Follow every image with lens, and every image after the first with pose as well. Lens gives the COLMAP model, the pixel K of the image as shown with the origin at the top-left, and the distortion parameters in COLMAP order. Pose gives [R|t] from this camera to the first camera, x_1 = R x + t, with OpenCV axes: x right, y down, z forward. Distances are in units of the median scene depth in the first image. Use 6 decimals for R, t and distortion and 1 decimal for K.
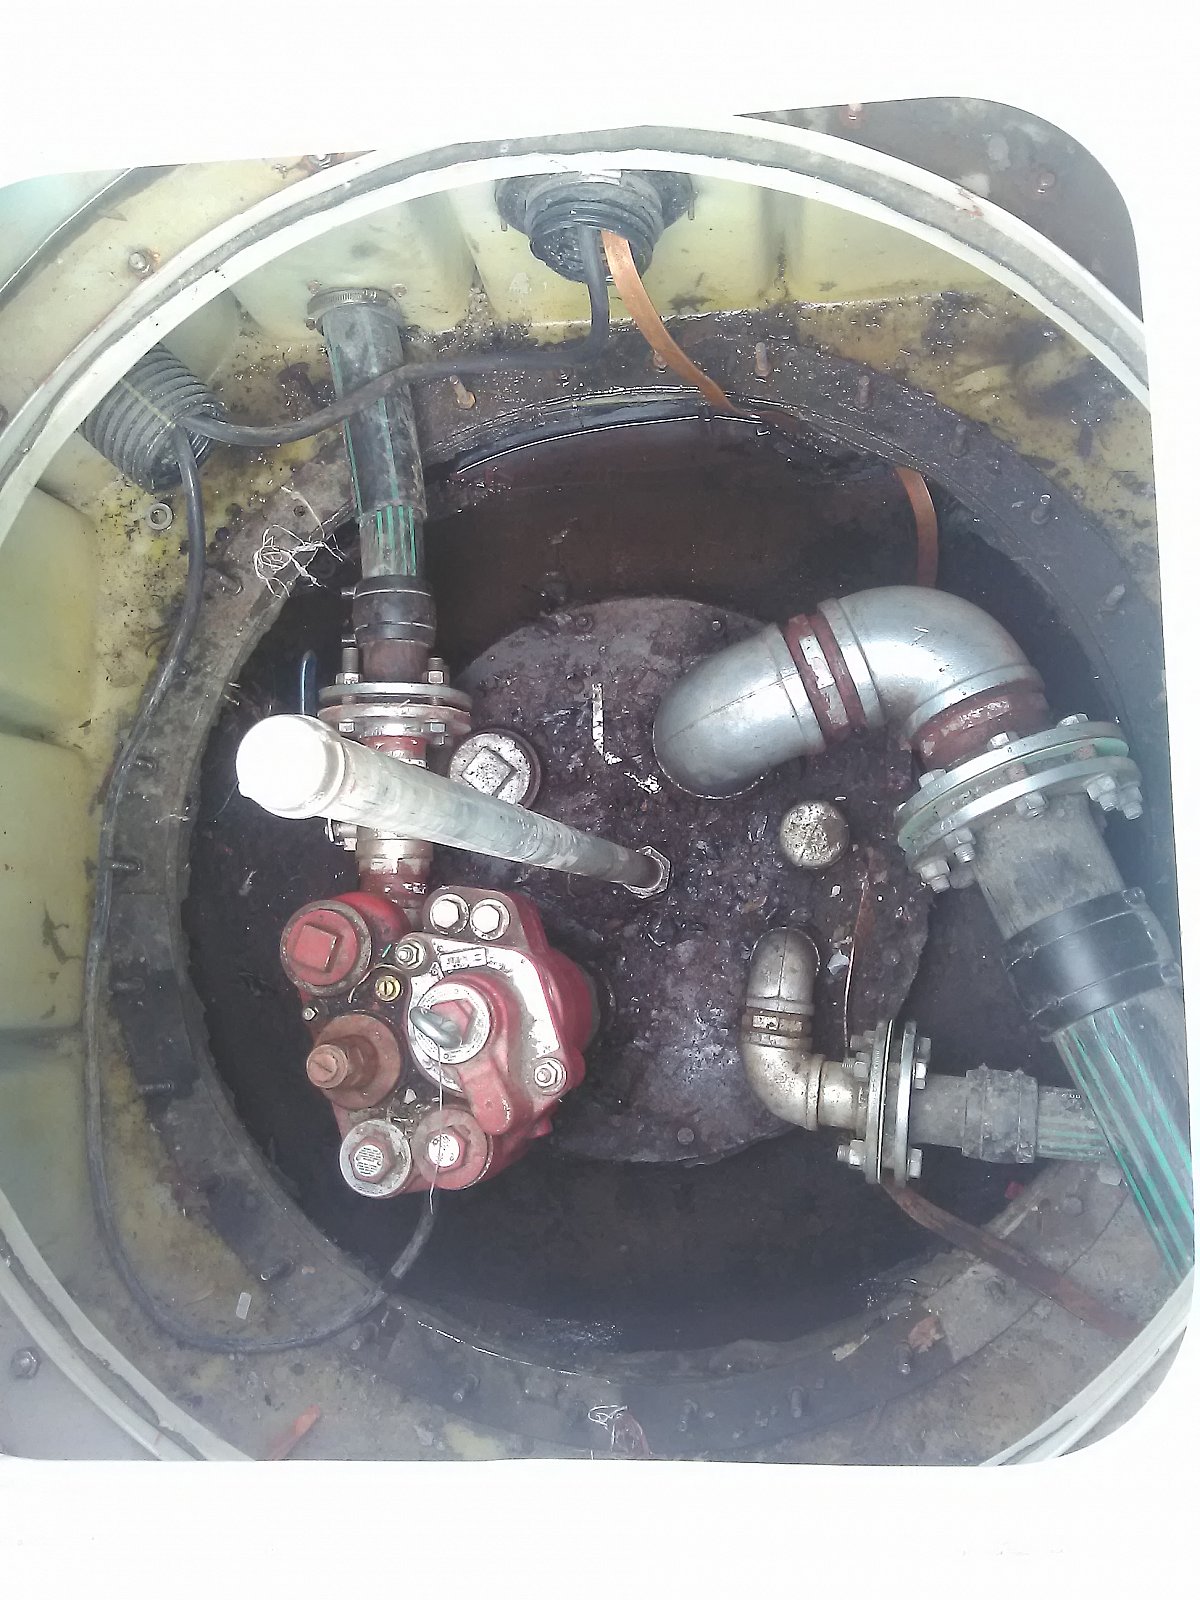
lens RADIAL K [[1558.4, 0, 603.6], [0, 1558.4, 799.3], [0, 0, 1]] dist [-0.024182, 0.000000]
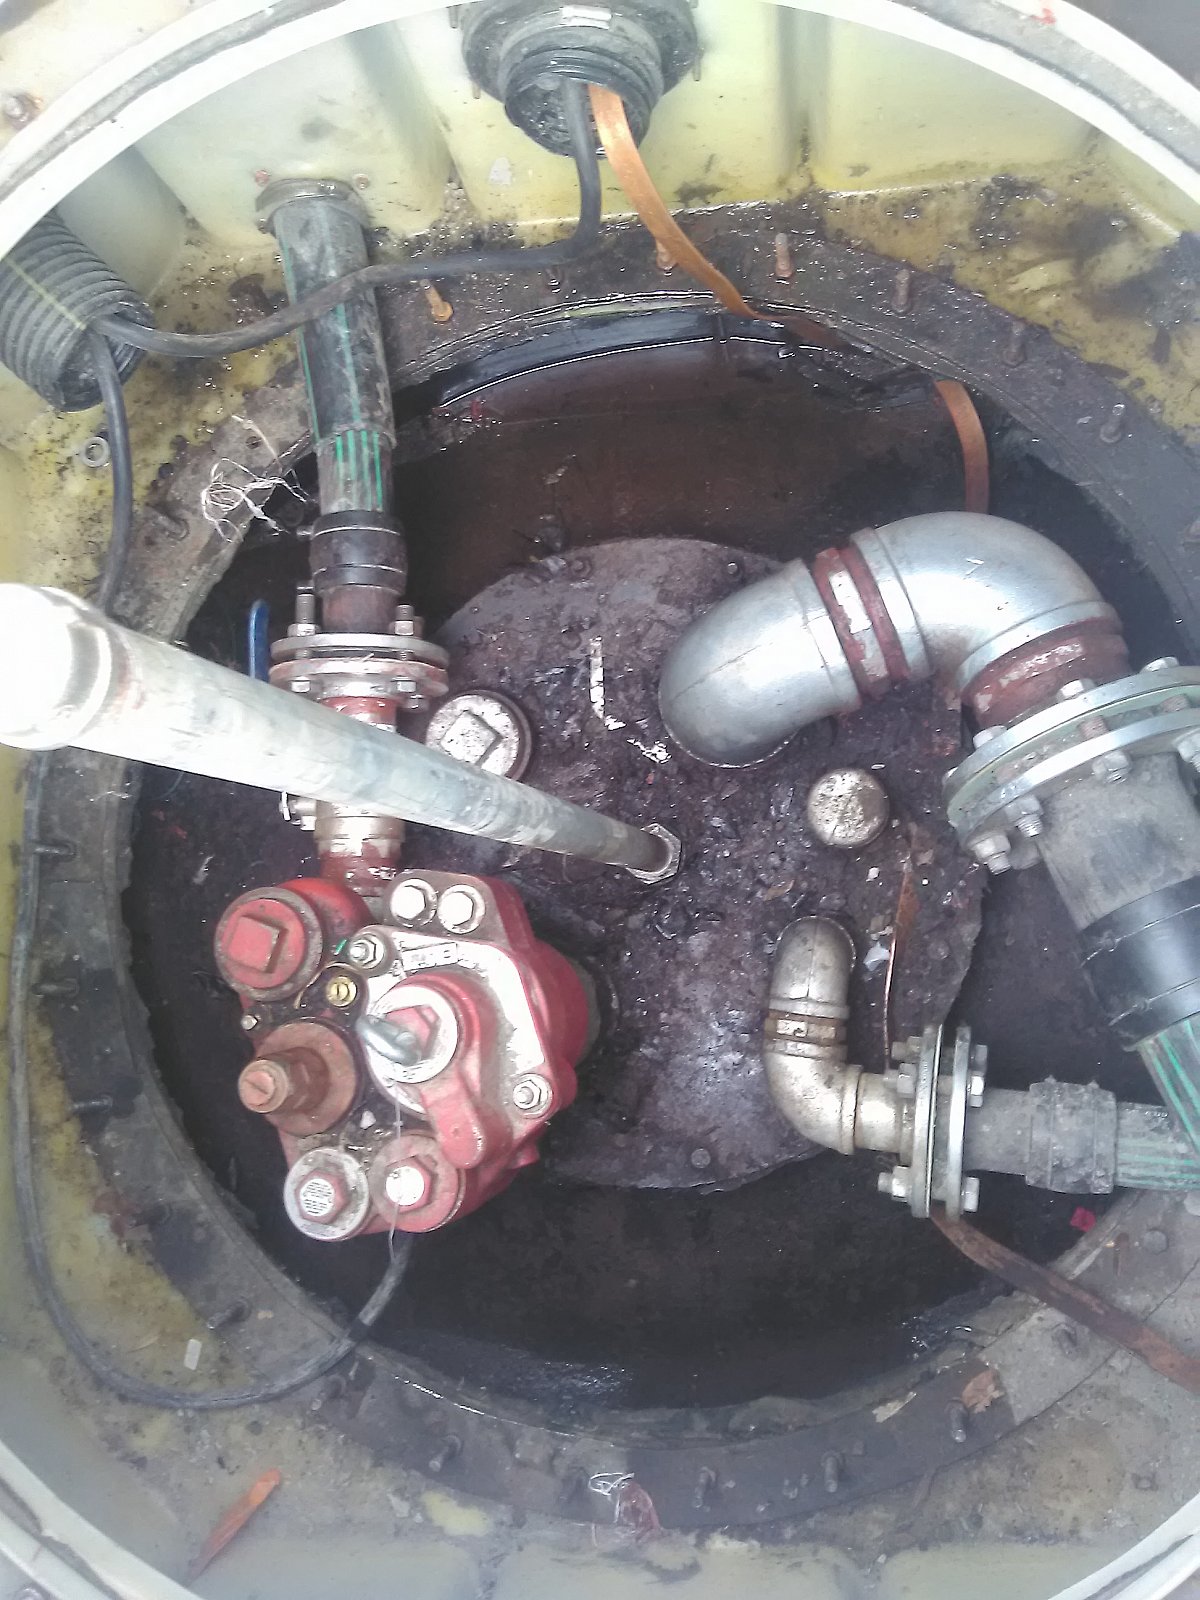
lens RADIAL K [[1558.4, 0, 592.2], [0, 1558.4, 805.2], [0, 0, 1]] dist [-0.024182, 0.000000]
pose [[0.999609, -0.007704, -0.026871, 0.017928], [0.007967, 0.999921, 0.009690, 0.011920], [0.026794, -0.009900, 0.999592, 0.142422]]
